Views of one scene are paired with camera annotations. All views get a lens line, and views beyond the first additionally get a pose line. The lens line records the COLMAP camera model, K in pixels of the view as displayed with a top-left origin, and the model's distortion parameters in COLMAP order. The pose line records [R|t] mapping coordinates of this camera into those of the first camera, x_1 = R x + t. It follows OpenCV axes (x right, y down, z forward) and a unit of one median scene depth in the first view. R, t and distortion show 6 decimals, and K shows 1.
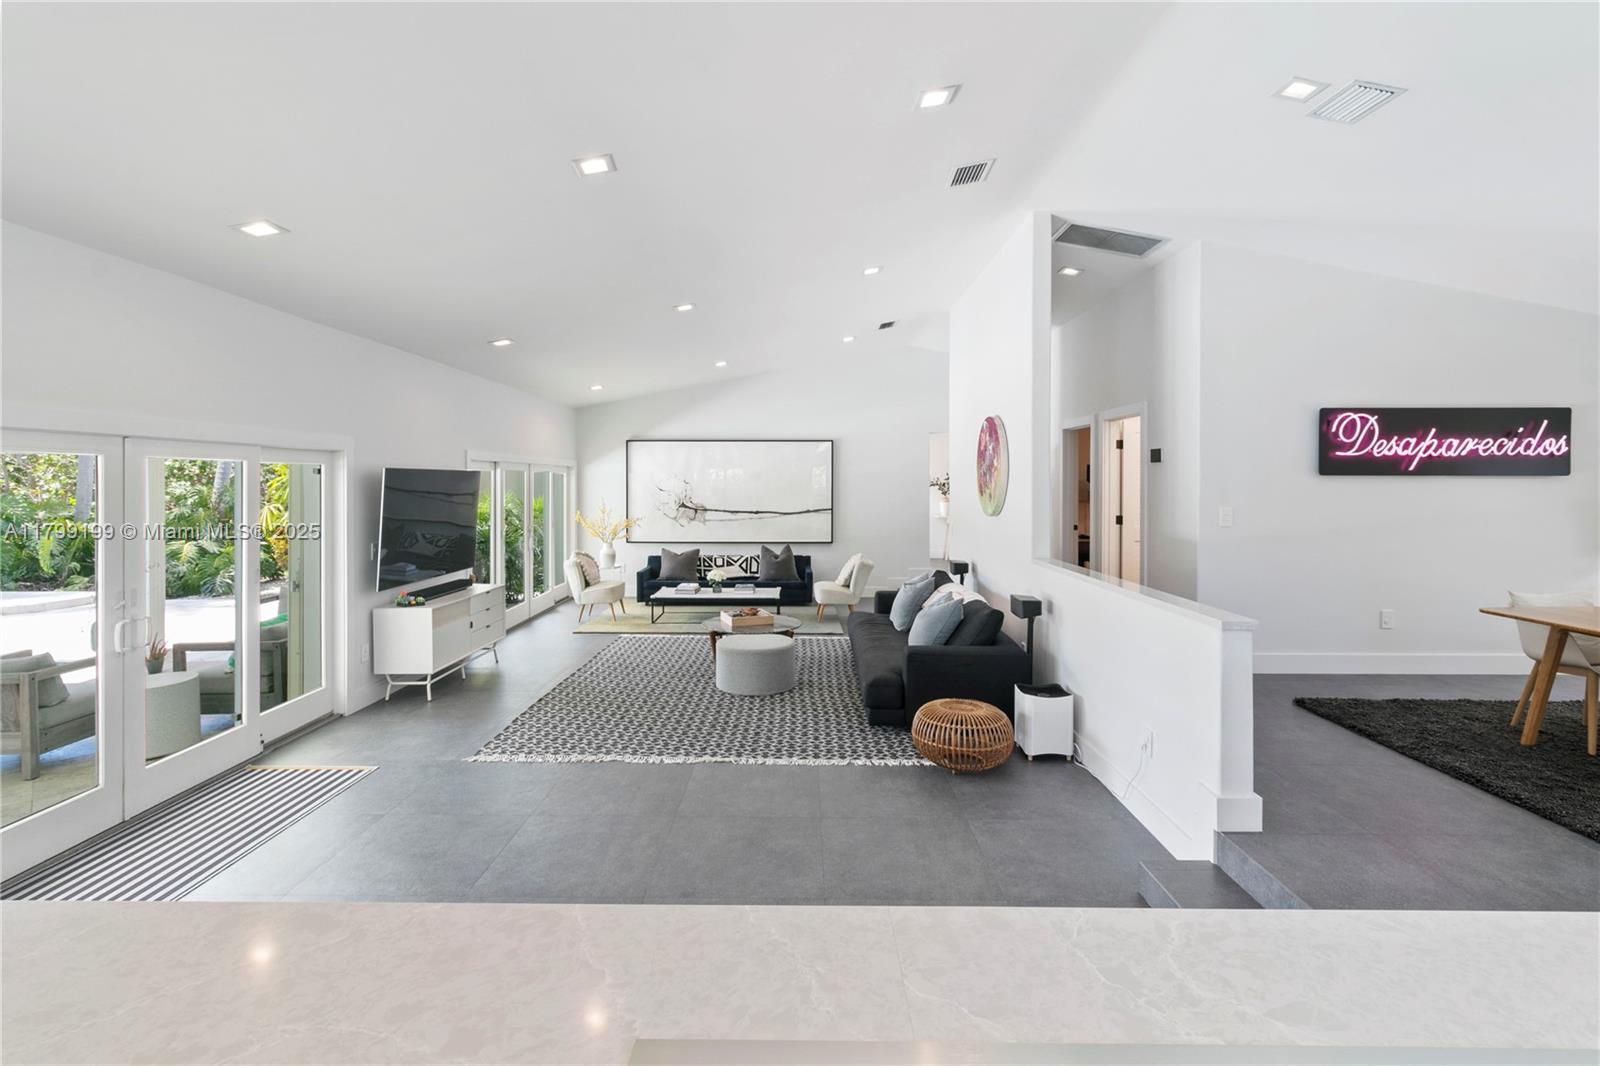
lens RADIAL K [[750.9, 0, 792.9], [0, 750.9, 485.8], [0, 0, 1]] dist [0.002347, -0.000231]
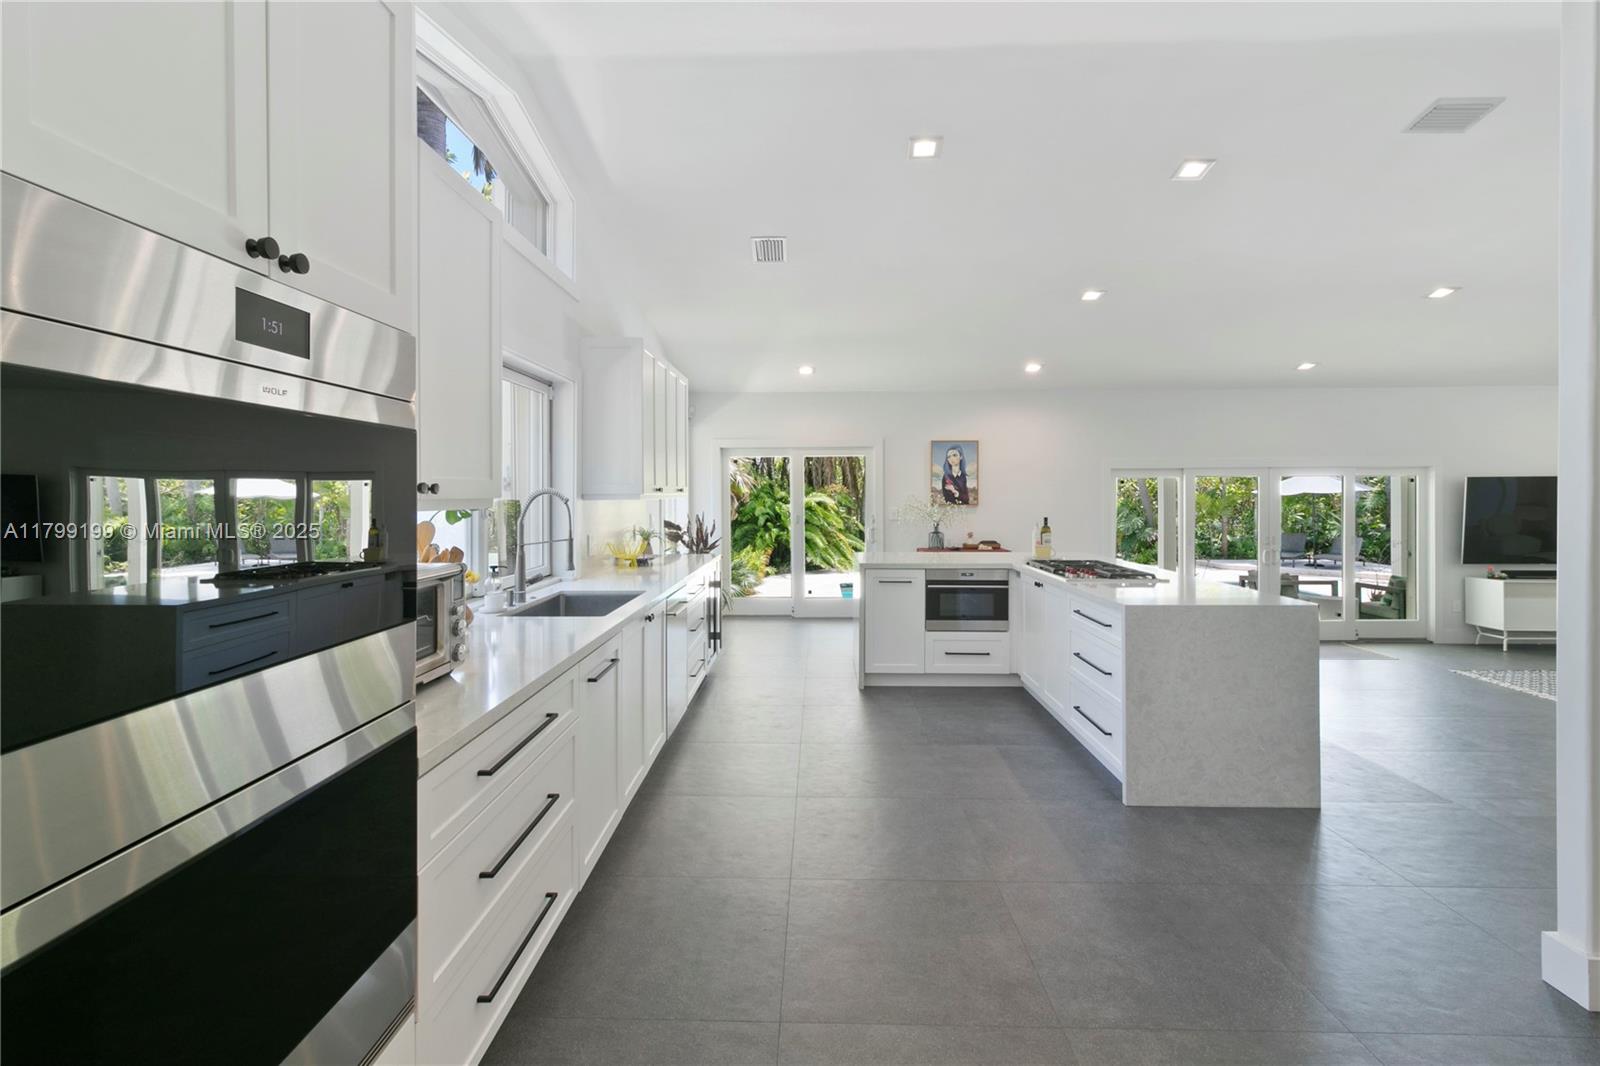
lens RADIAL K [[743.9, 0, 797.1], [0, 743.9, 500.1], [0, 0, 1]] dist [0.002644, 0.001046]
pose [[-0.017164, 0.009030, -0.999812, 0.917587], [-0.000869, 0.999959, 0.009046, 0.008320], [0.999852, 0.001025, -0.017155, -0.248919]]
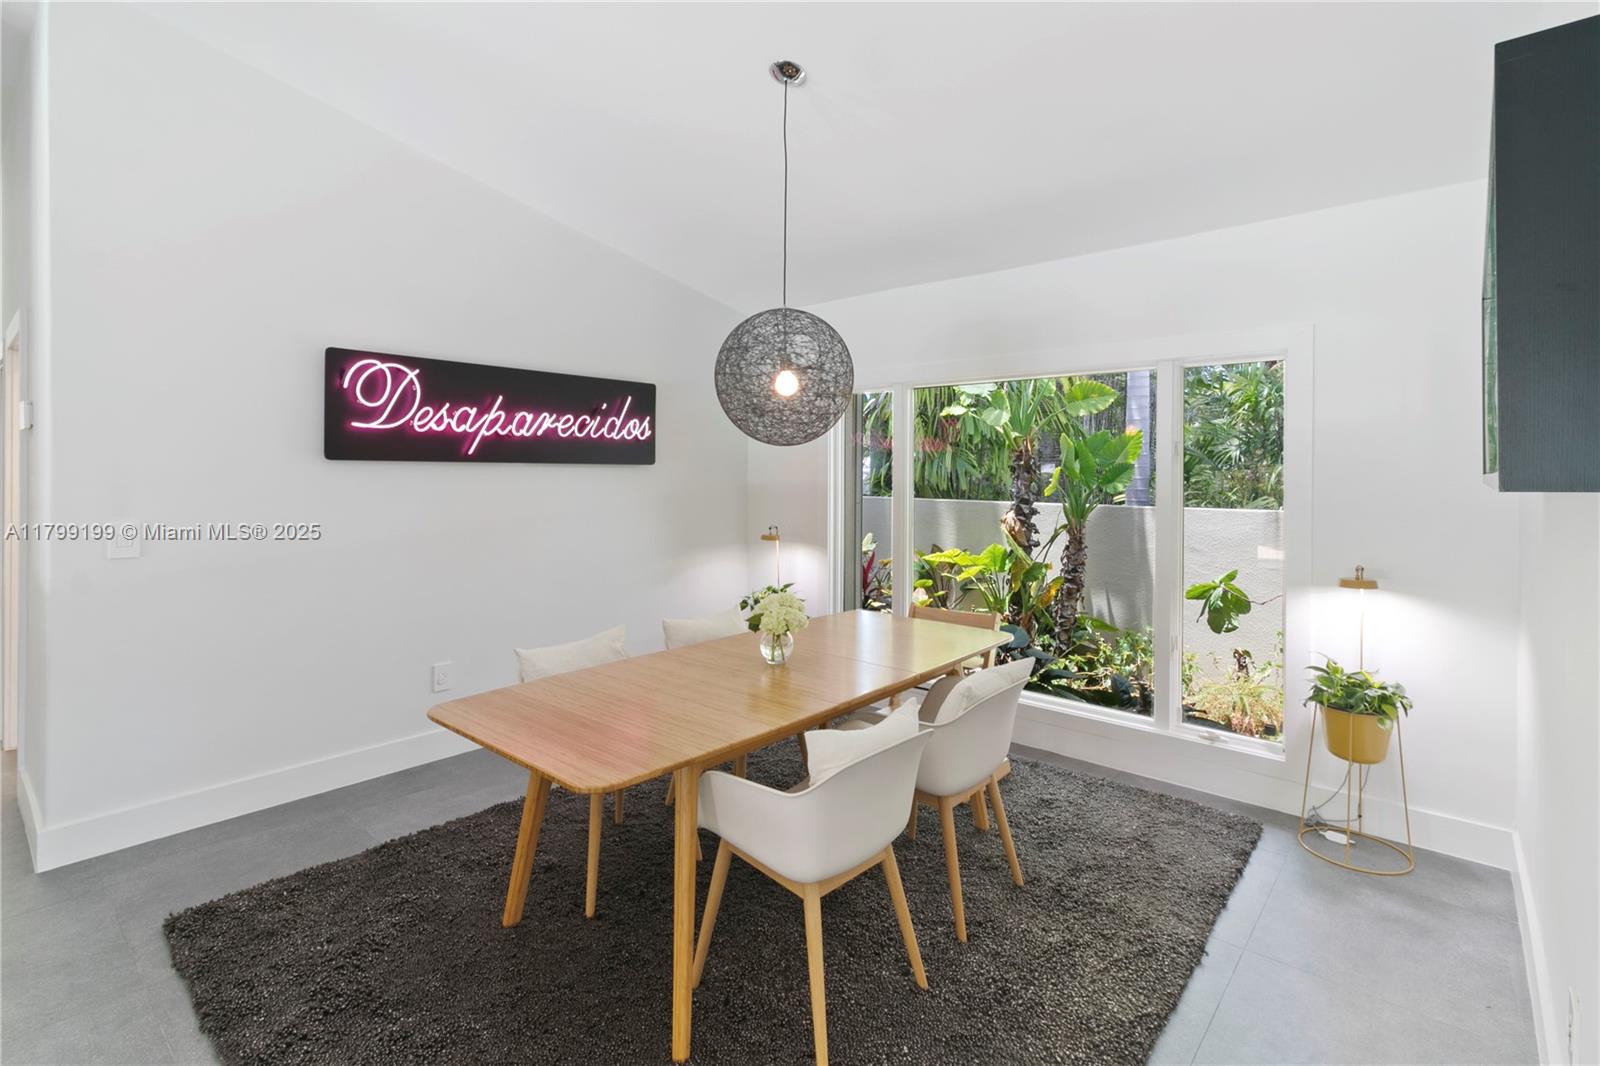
lens RADIAL K [[758.5, 0, 794.8], [0, 758.5, 468.5], [0, 0, 1]] dist [0.002812, 0.000179]
pose [[0.647710, 0.006204, 0.761862, 0.487352], [-0.000208, 0.999968, -0.007966, -0.002509], [-0.761887, 0.005001, 0.647691, 0.329272]]
